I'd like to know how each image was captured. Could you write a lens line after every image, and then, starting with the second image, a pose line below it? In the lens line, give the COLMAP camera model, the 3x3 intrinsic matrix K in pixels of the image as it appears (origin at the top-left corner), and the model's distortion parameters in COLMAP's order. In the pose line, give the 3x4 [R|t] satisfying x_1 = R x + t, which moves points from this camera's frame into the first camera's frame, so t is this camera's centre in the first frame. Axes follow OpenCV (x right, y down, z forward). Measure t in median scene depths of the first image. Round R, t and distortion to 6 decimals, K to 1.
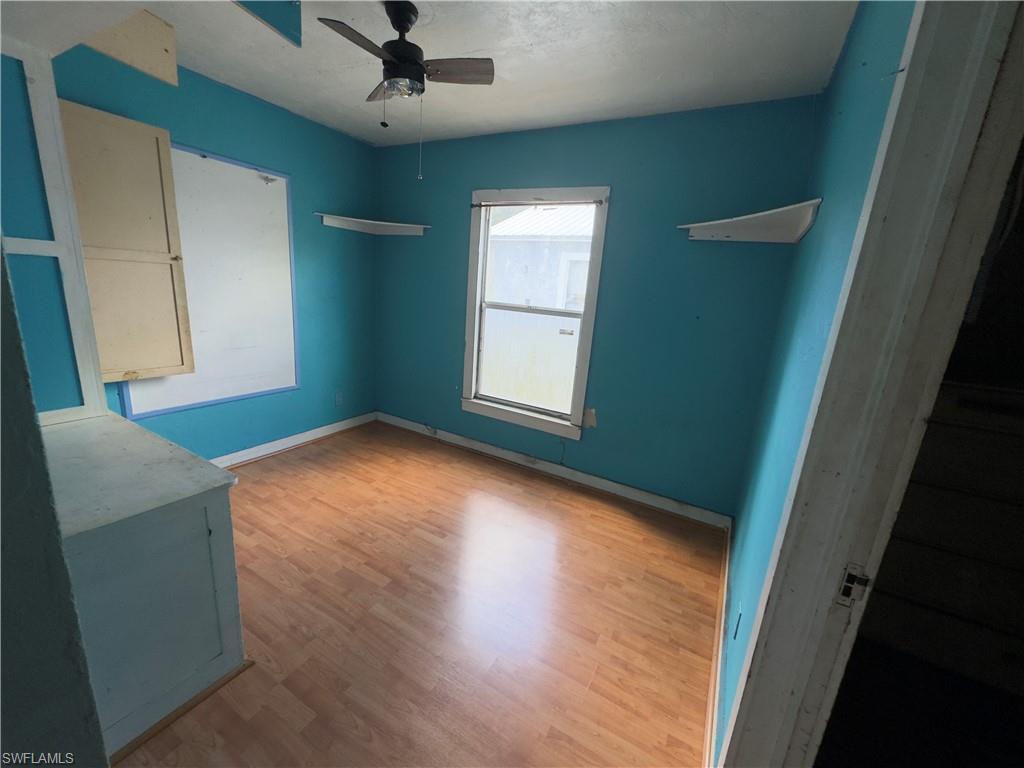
lens RADIAL K [[410.4, 0, 513.1], [0, 410.4, 383.7], [0, 0, 1]] dist [0.000404, 0.001143]
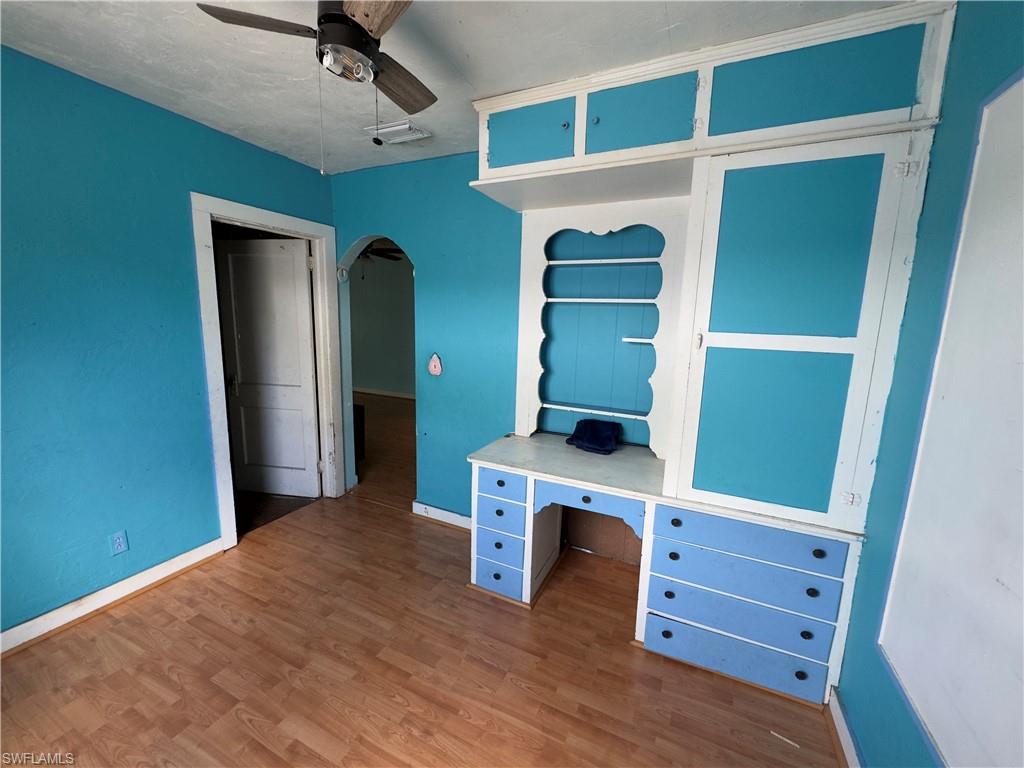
lens RADIAL K [[410.4, 0, 509.8], [0, 410.4, 385.5], [0, 0, 1]] dist [0.000404, 0.001143]
pose [[-0.992579, -0.089725, -0.082073, -0.456027], [-0.114311, 0.918661, 0.378146, -0.446579], [0.041468, 0.384721, -0.922101, 1.603950]]
